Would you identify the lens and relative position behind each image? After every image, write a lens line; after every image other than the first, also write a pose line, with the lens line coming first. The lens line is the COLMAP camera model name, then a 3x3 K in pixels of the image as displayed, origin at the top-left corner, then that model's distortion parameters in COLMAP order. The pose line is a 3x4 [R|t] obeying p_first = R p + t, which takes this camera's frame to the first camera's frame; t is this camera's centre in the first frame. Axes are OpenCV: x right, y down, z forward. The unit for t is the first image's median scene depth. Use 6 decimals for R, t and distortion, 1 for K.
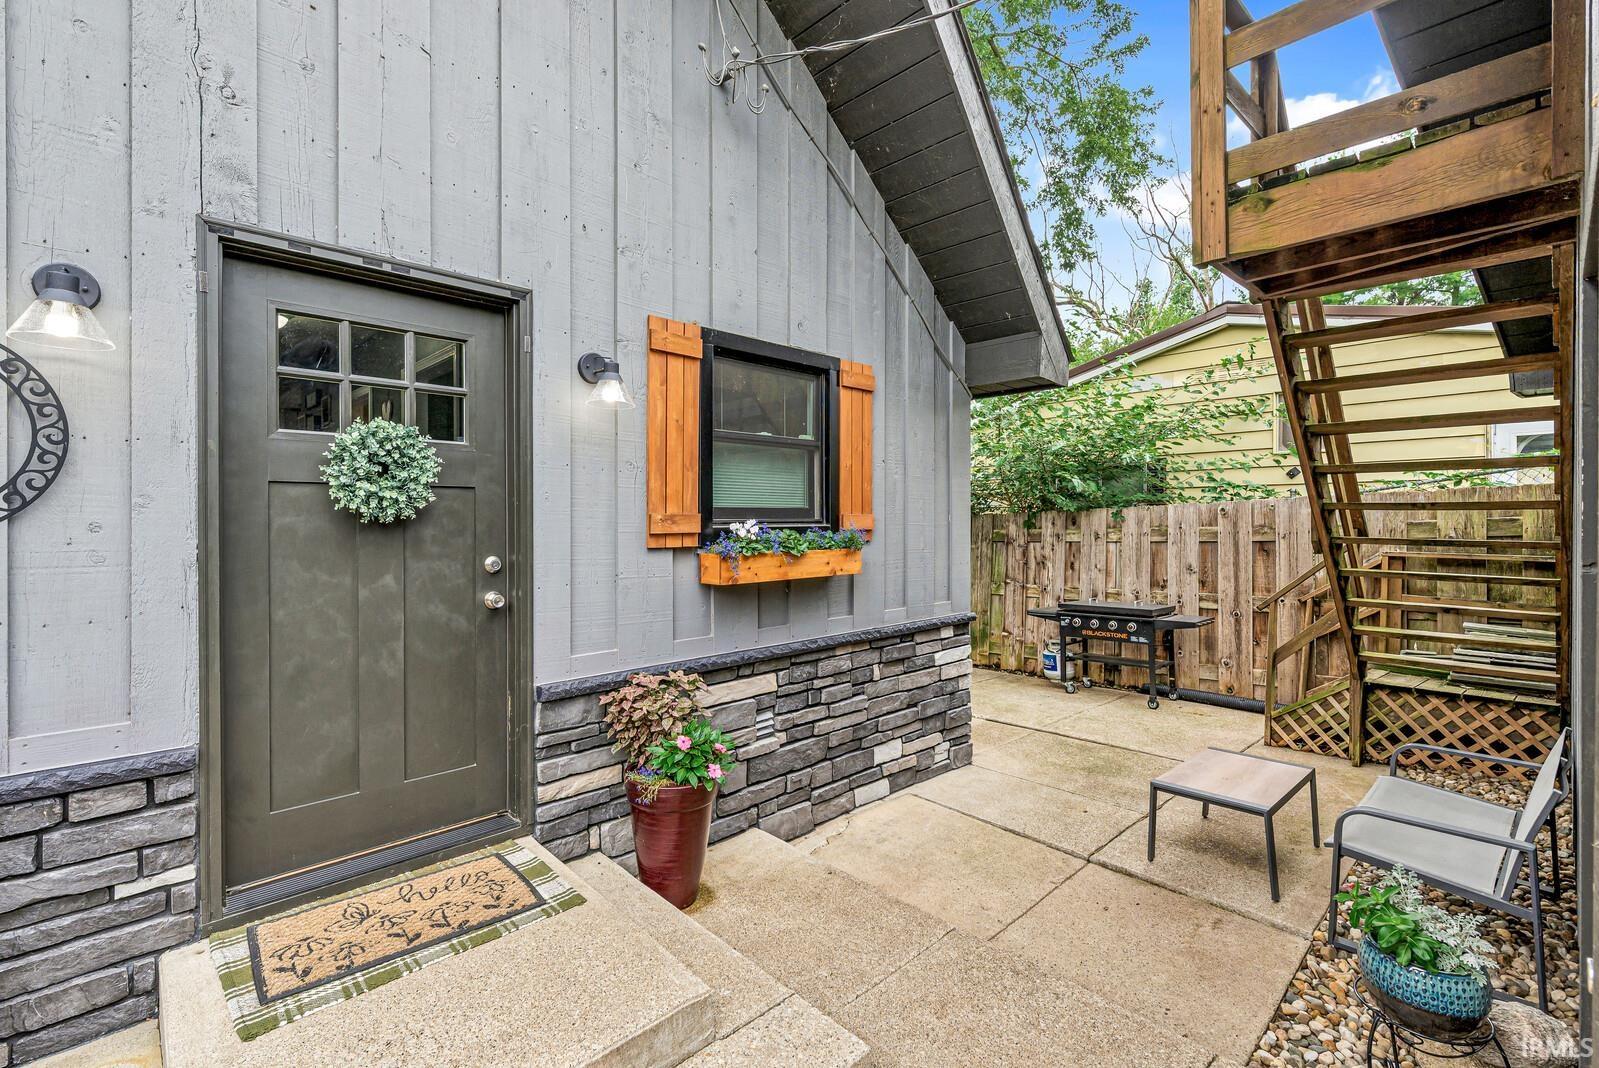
lens RADIAL K [[714.6, 0, 801.1], [0, 714.6, 522.6], [0, 0, 1]] dist [0.004758, 0.000254]
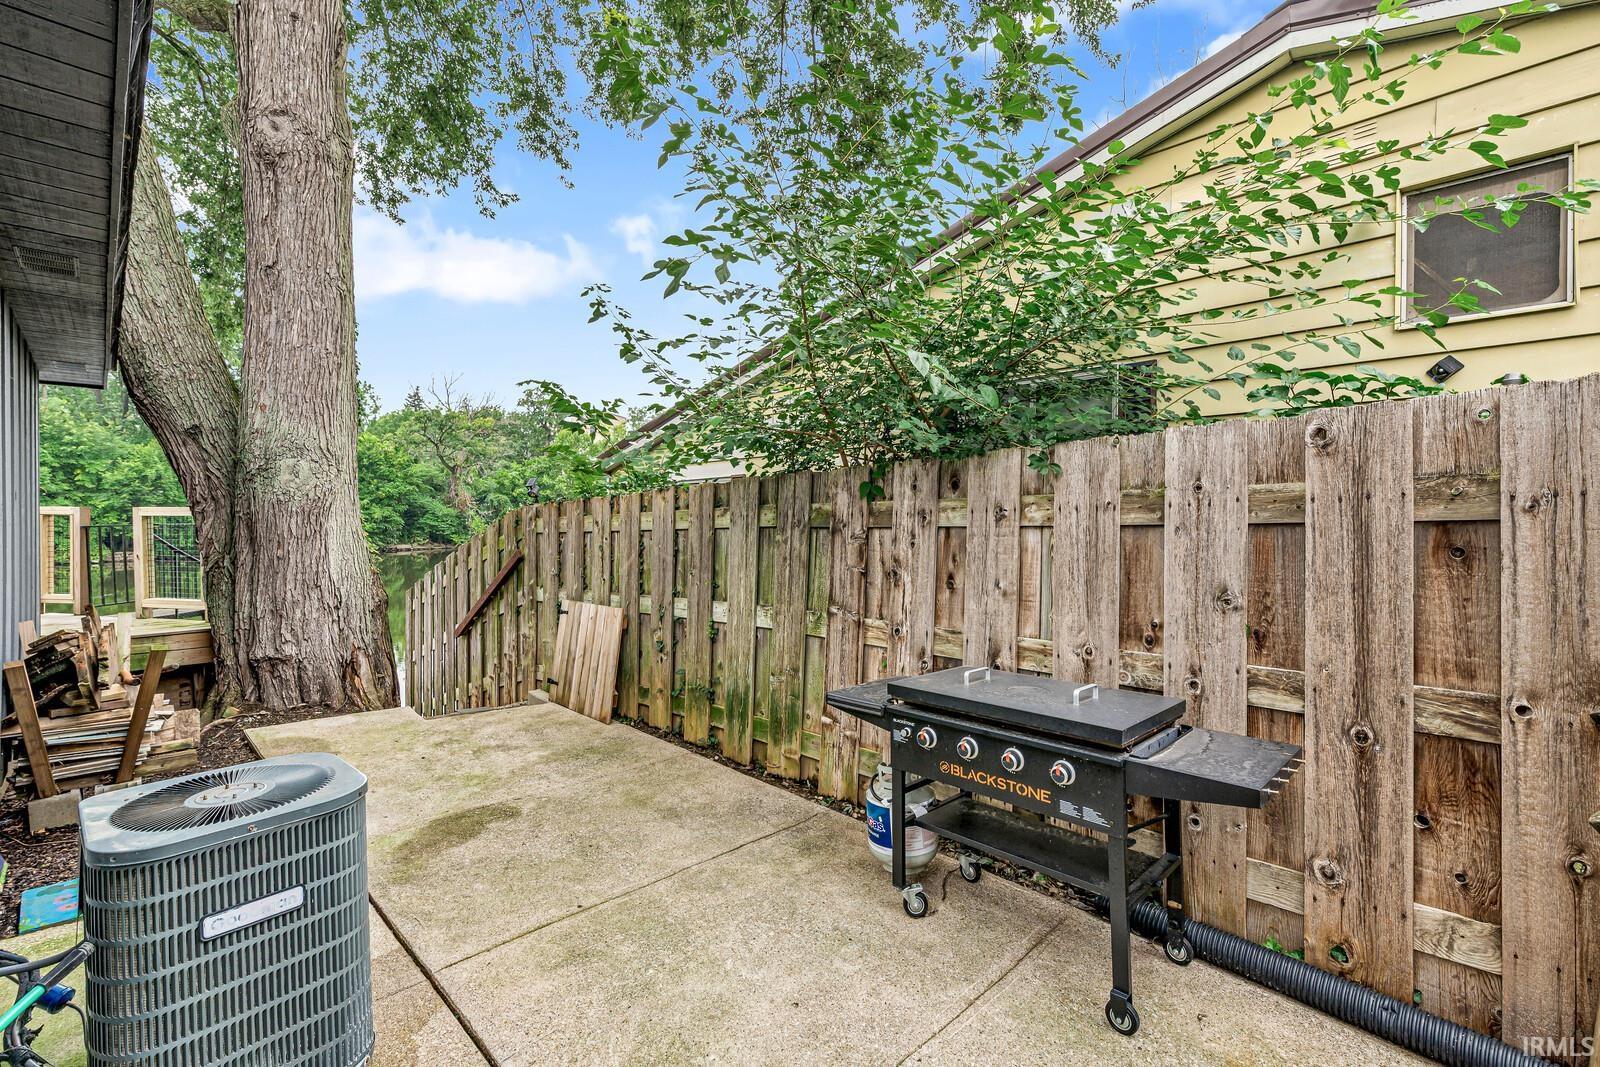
lens RADIAL K [[692.3, 0, 826.9], [0, 692.3, 528.1], [0, 0, 1]] dist [0.003703, -0.000635]
pose [[0.999561, -0.010837, 0.027562, 0.465338], [0.009976, 0.999464, 0.031186, 0.021367], [-0.027885, -0.030897, 0.999134, 0.917049]]
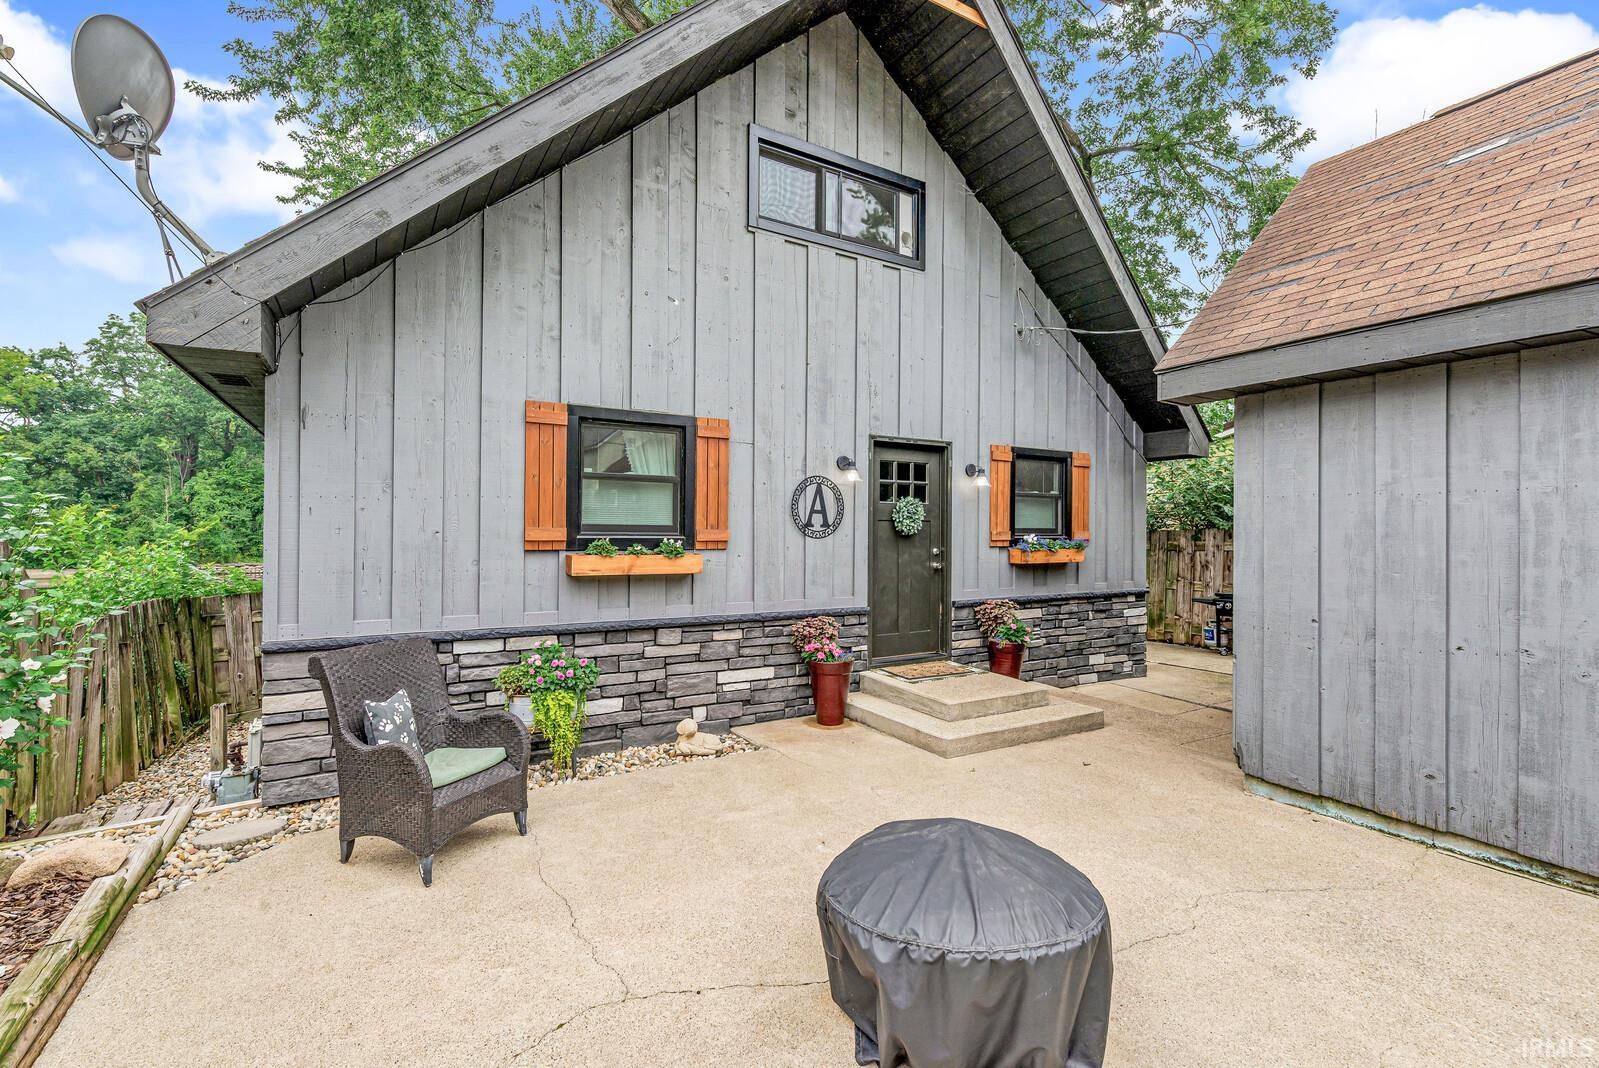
lens RADIAL K [[714.6, 0, 799.3], [0, 714.6, 528.8], [0, 0, 1]] dist [0.004758, 0.000254]
pose [[0.973066, 0.005241, -0.230467, -0.178090], [-0.006987, 0.999953, -0.006760, -0.000270], [0.230421, 0.008188, 0.973057, -0.864368]]
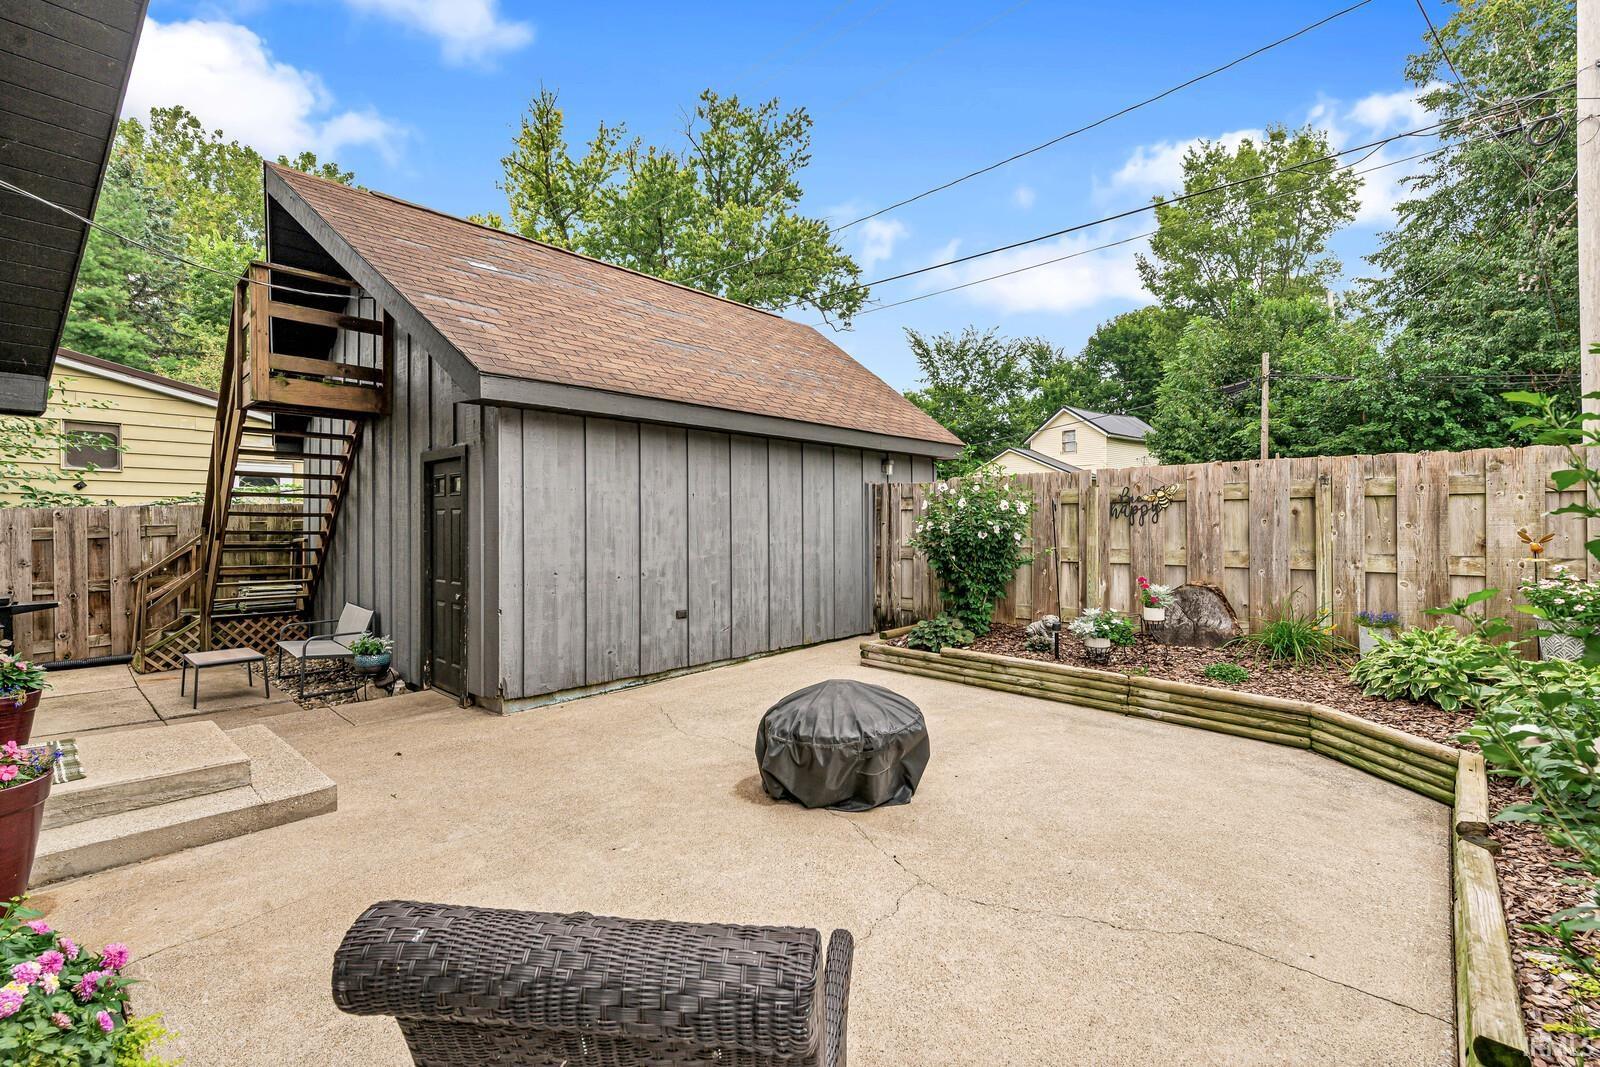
lens RADIAL K [[692.3, 0, 797.0], [0, 692.3, 517.4], [0, 0, 1]] dist [0.003703, -0.000635]
pose [[-0.059681, 0.013596, 0.998125, -0.956451], [0.006372, 0.999892, -0.013239, 0.017100], [-0.998197, 0.005570, -0.059762, -0.292197]]
